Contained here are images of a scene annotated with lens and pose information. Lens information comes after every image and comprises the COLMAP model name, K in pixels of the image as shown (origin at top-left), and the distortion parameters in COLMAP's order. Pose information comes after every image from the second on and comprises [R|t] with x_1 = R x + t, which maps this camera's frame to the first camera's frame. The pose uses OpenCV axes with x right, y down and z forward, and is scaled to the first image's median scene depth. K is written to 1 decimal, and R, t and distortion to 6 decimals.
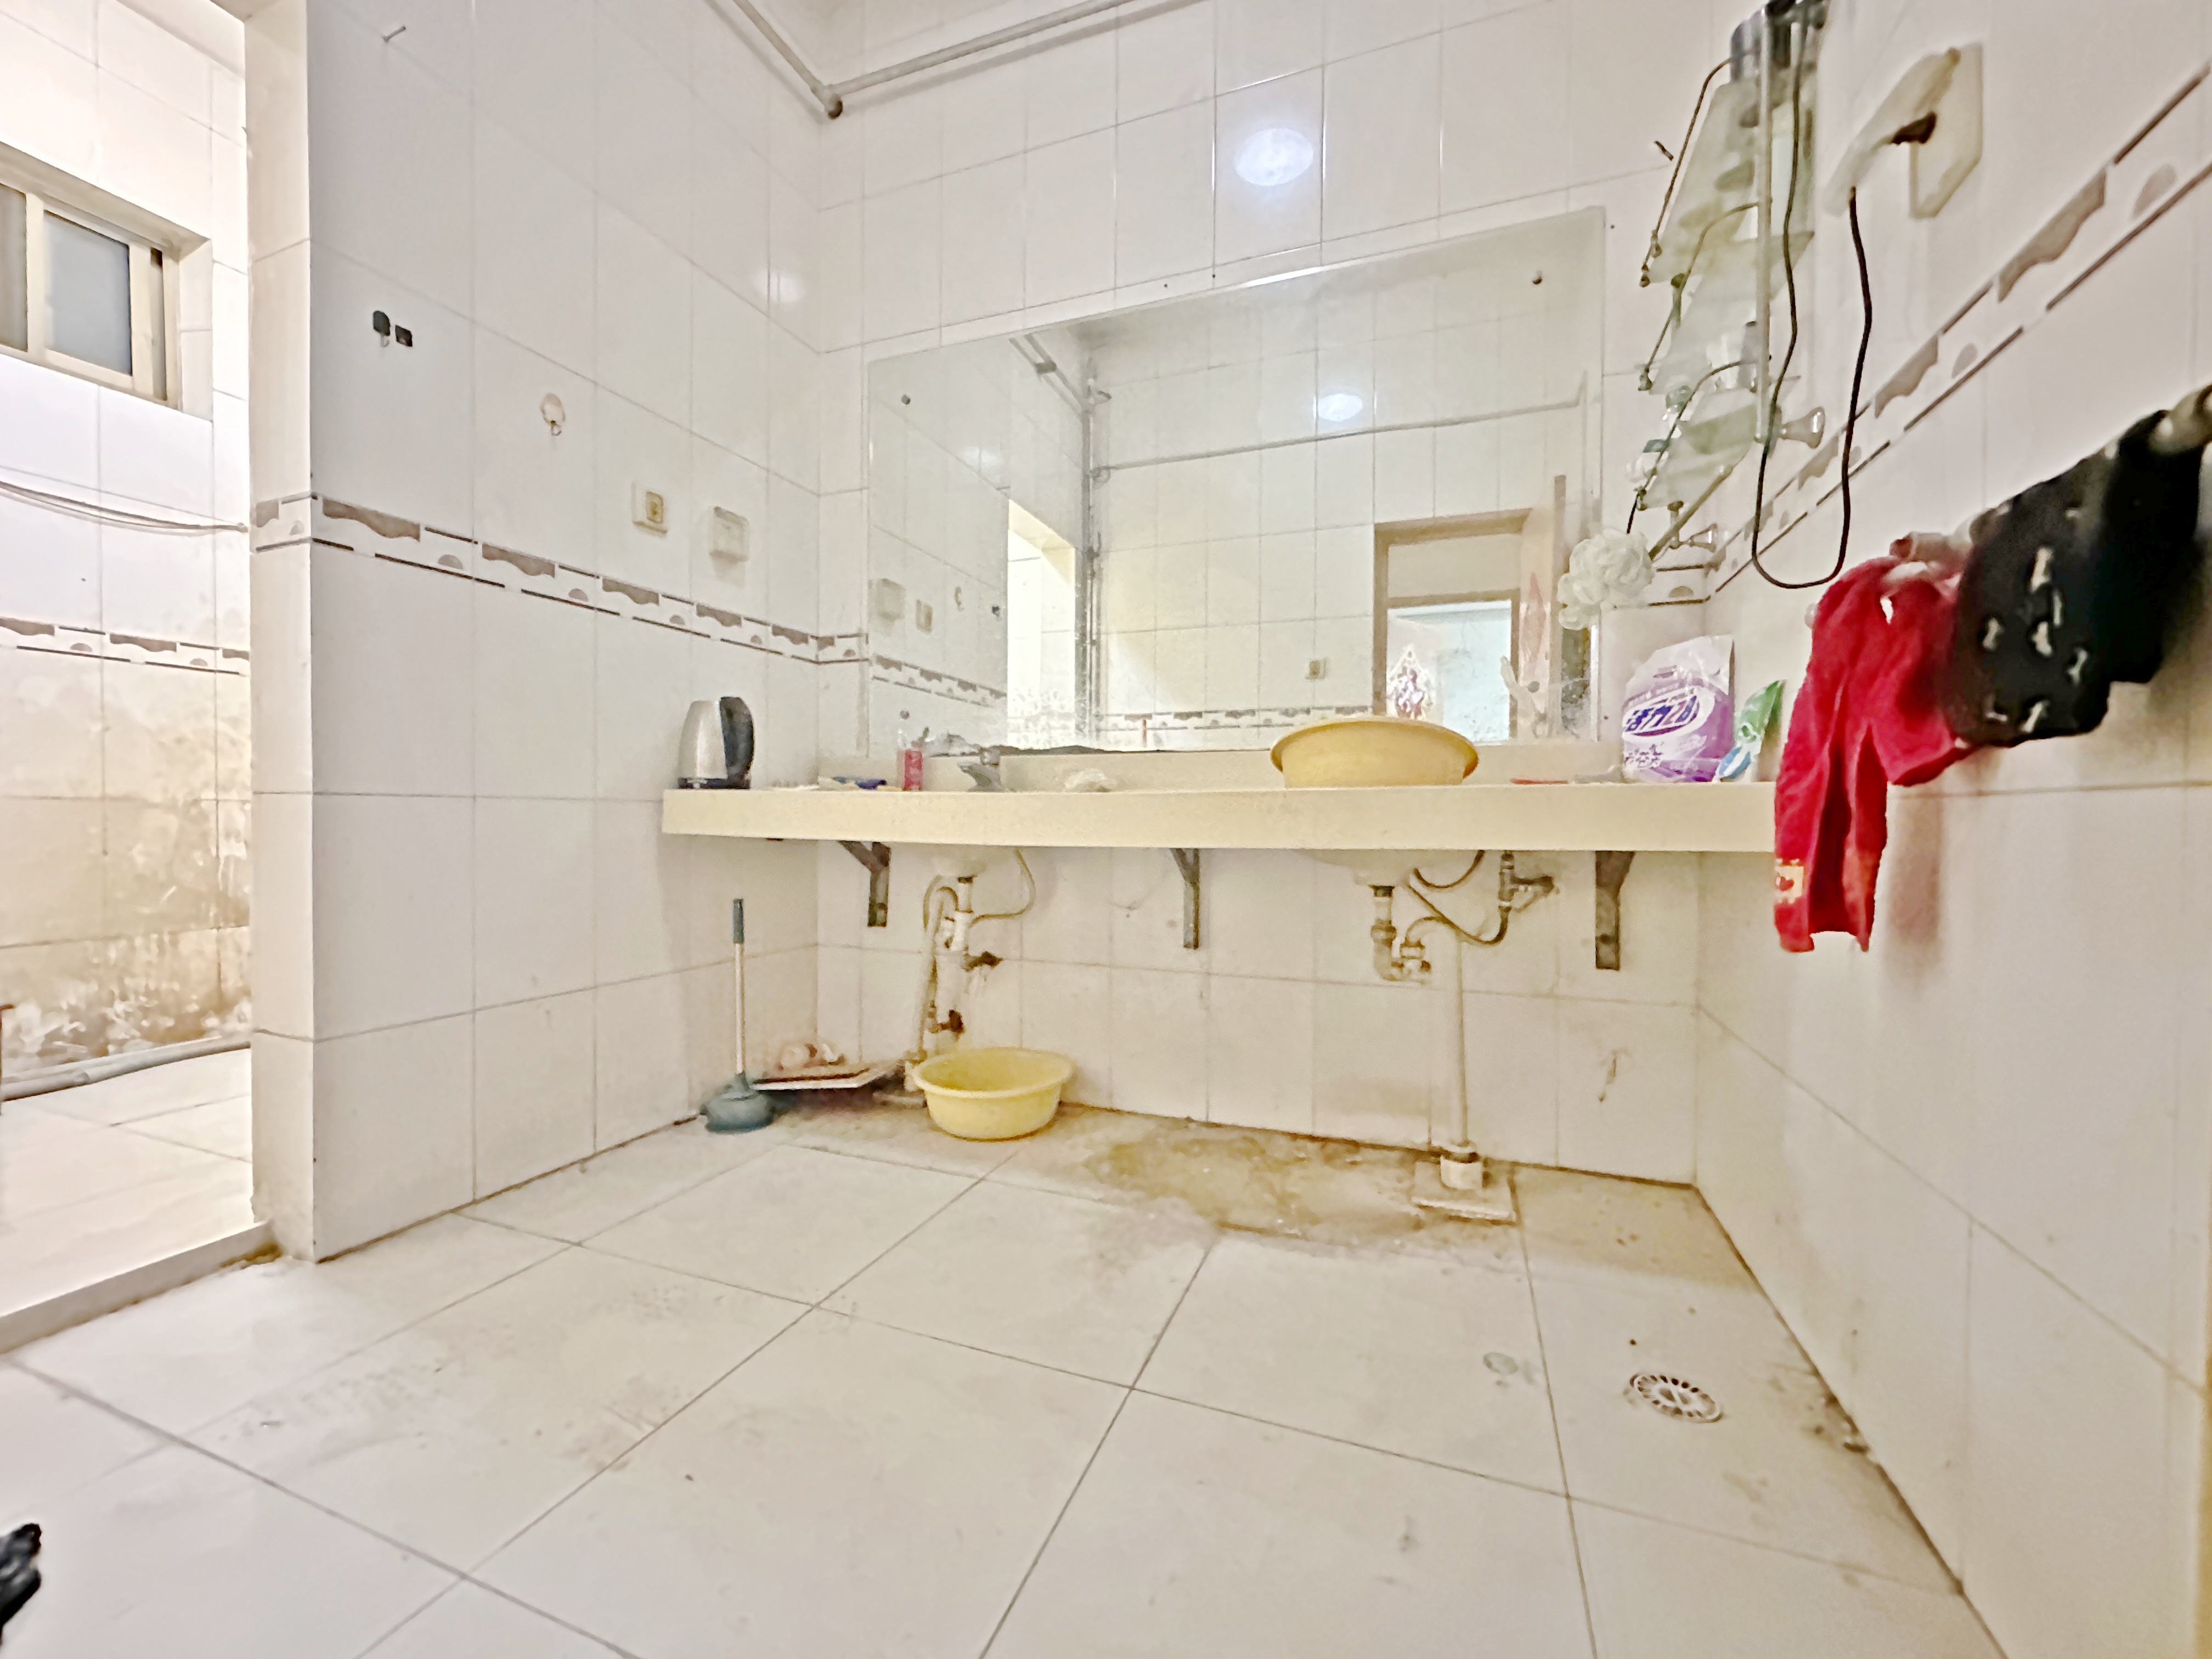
lens RADIAL K [[880.3, 0, 1118.1], [0, 880.3, 825.7], [0, 0, 1]] dist [-0.001401, -0.000135]
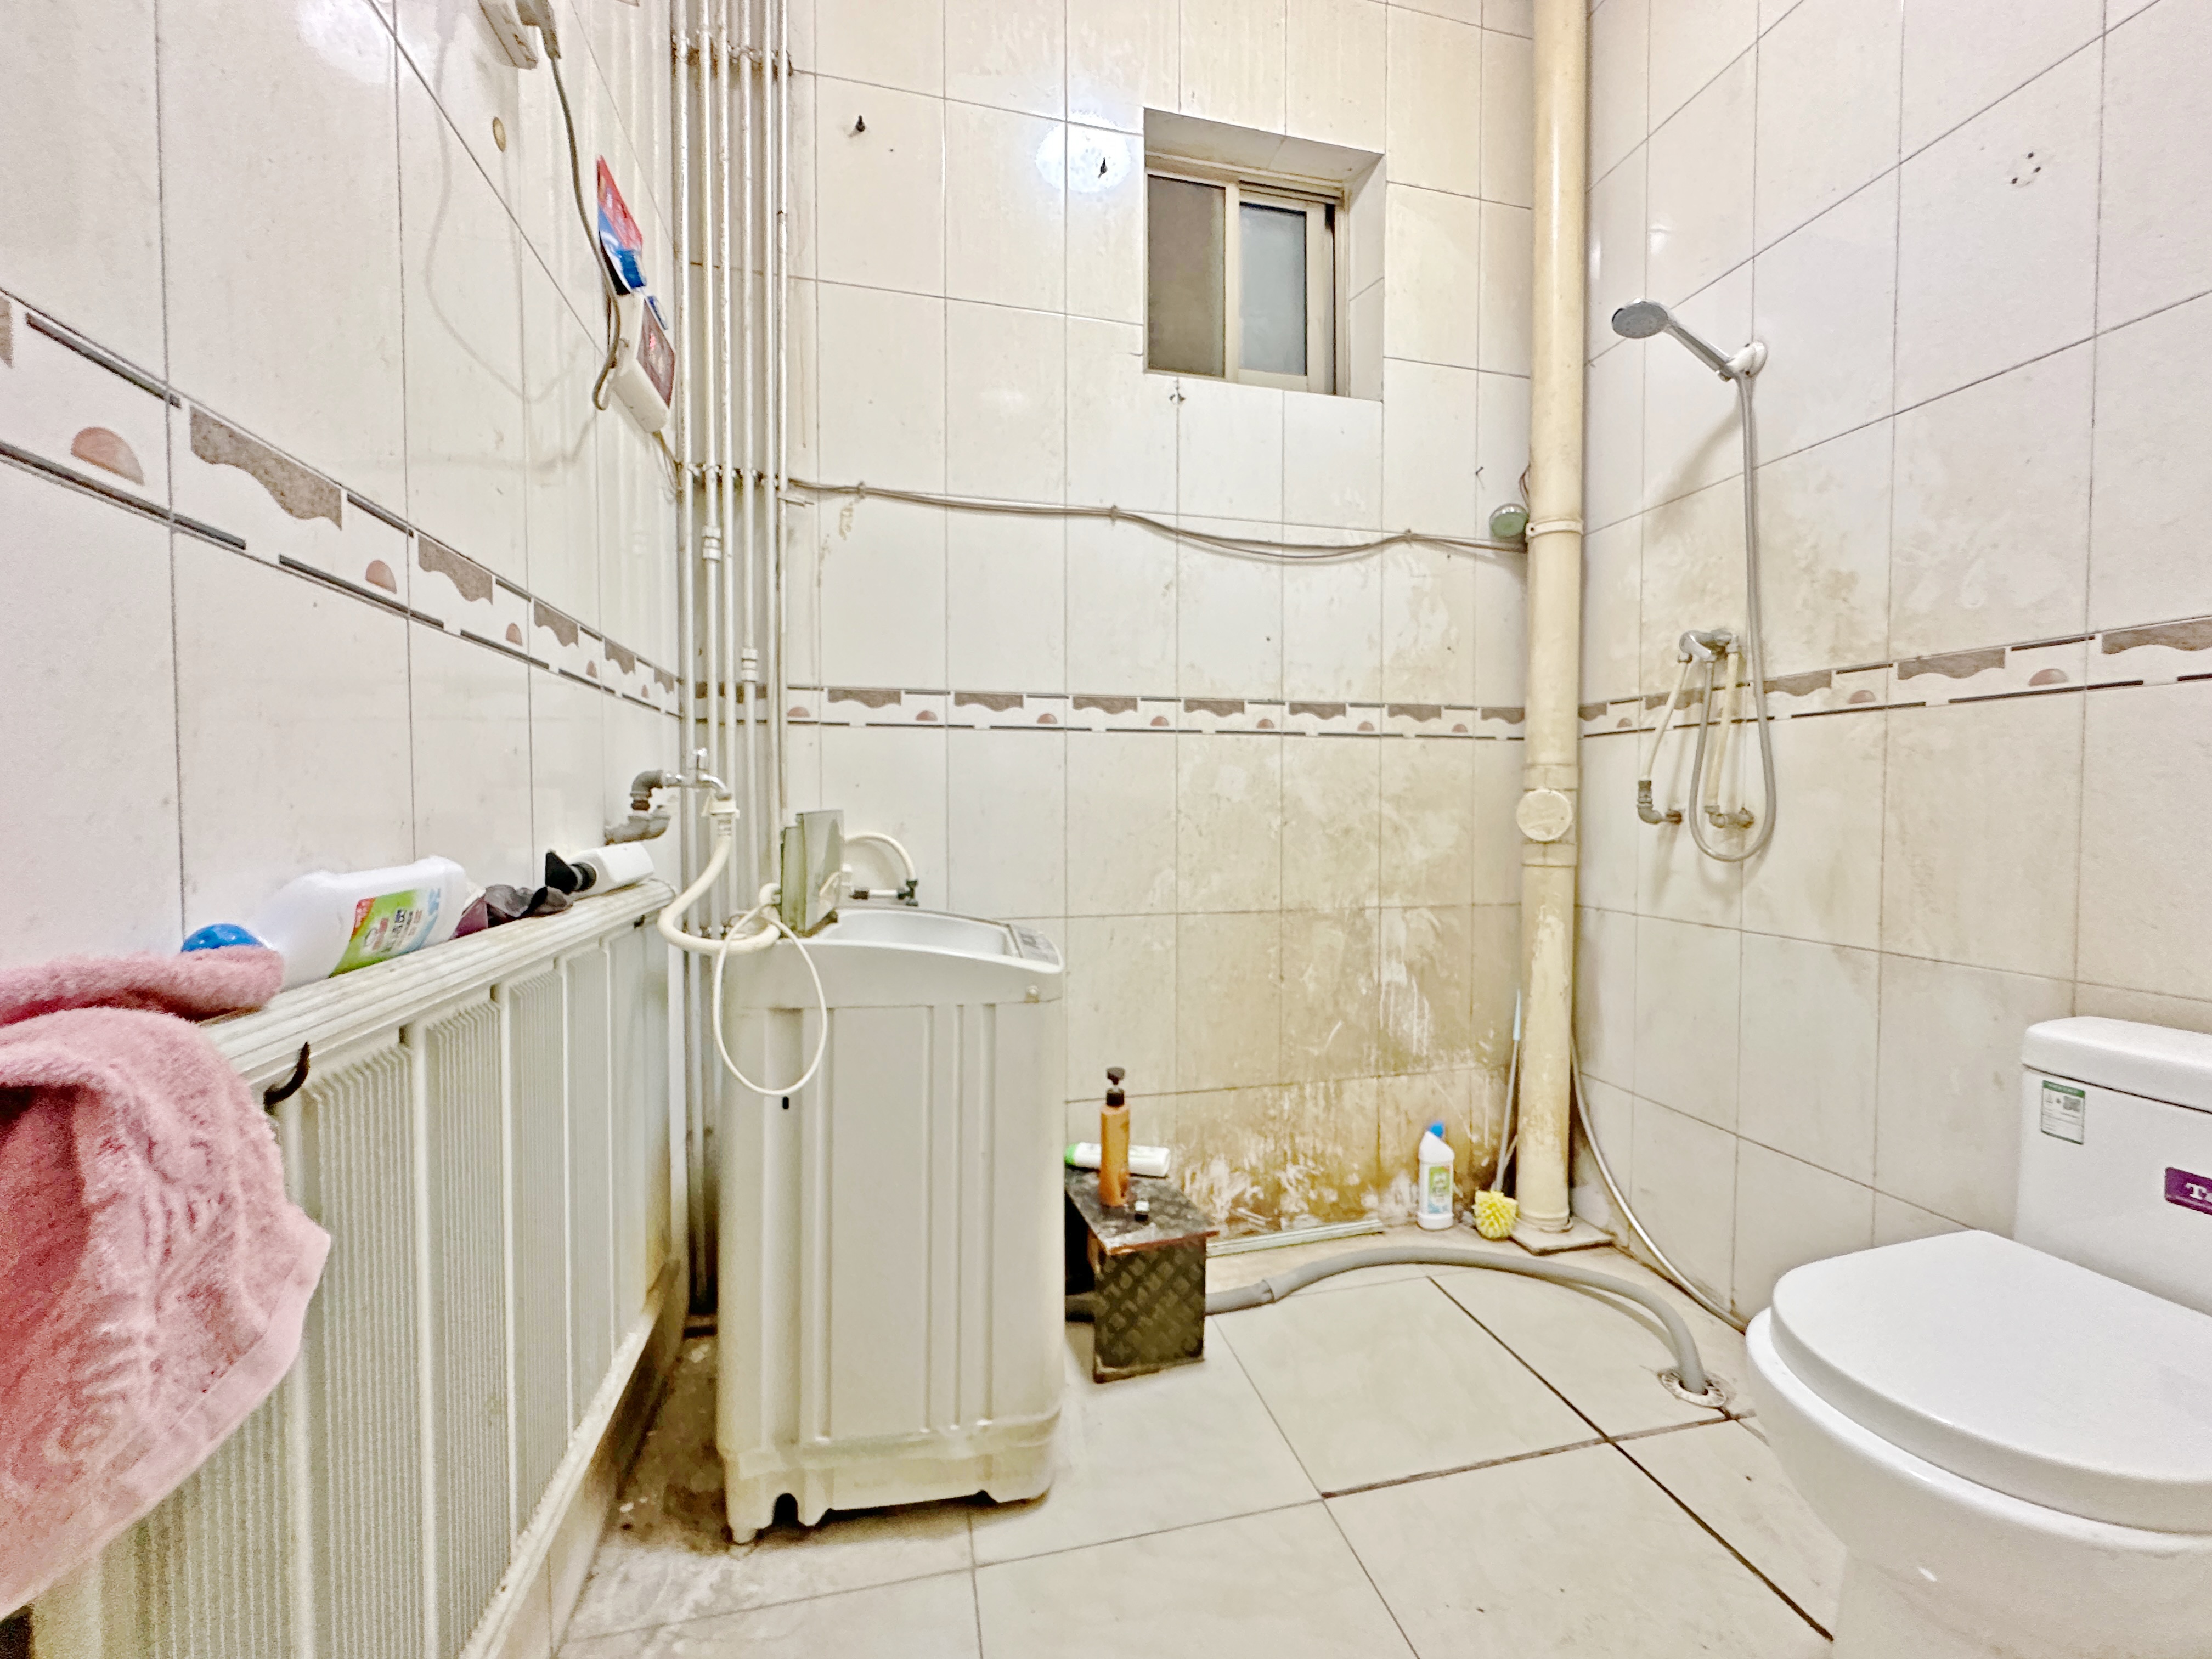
lens RADIAL K [[880.3, 0, 1111.4], [0, 880.3, 825.3], [0, 0, 1]] dist [-0.001401, -0.000135]
pose [[0.552541, 0.017280, -0.833306, -0.549506], [-0.009166, 0.999851, 0.014656, -0.112896], [0.833435, -0.000460, 0.552617, 0.410522]]
